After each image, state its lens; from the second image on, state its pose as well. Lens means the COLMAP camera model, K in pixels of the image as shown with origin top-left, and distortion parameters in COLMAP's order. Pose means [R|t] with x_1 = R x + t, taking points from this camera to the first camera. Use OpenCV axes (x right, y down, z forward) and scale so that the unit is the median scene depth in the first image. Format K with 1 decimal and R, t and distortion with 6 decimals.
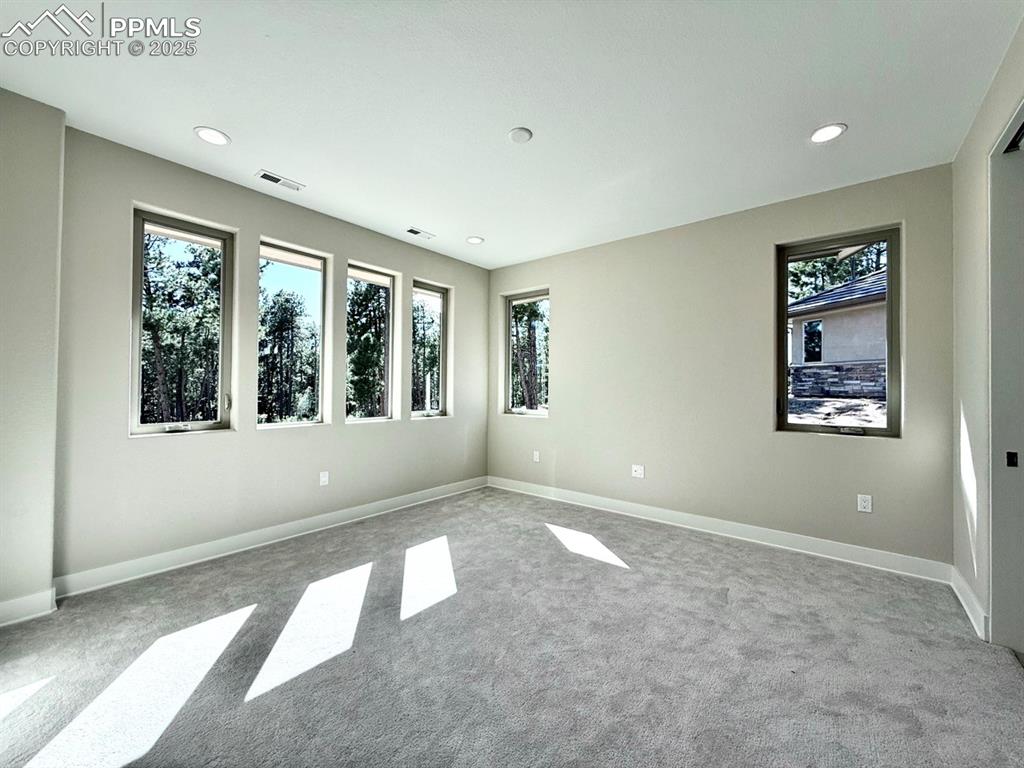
lens RADIAL K [[409.9, 0, 509.7], [0, 409.9, 382.6], [0, 0, 1]] dist [-0.000002, 0.000476]
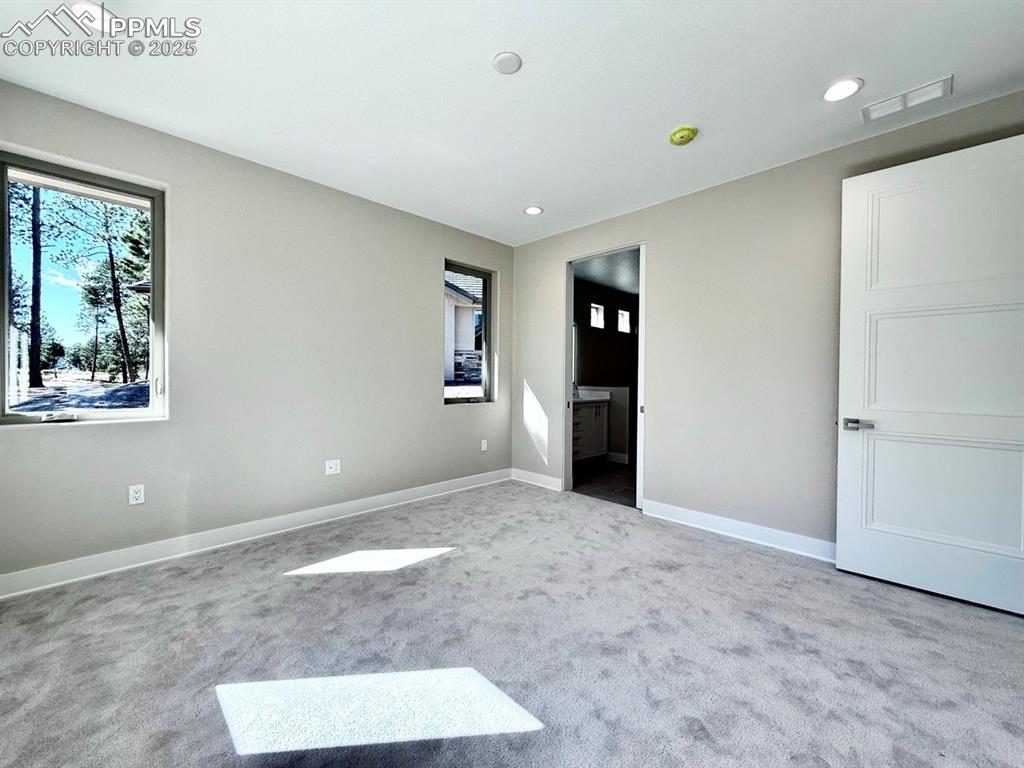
lens RADIAL K [[409.9, 0, 509.7], [0, 409.9, 382.6], [0, 0, 1]] dist [-0.000002, 0.000476]
pose [[0.098316, -0.018909, 0.994976, -0.590988], [-0.022106, 0.999531, 0.021180, 0.017567], [-0.994910, -0.024077, 0.097852, 0.660783]]
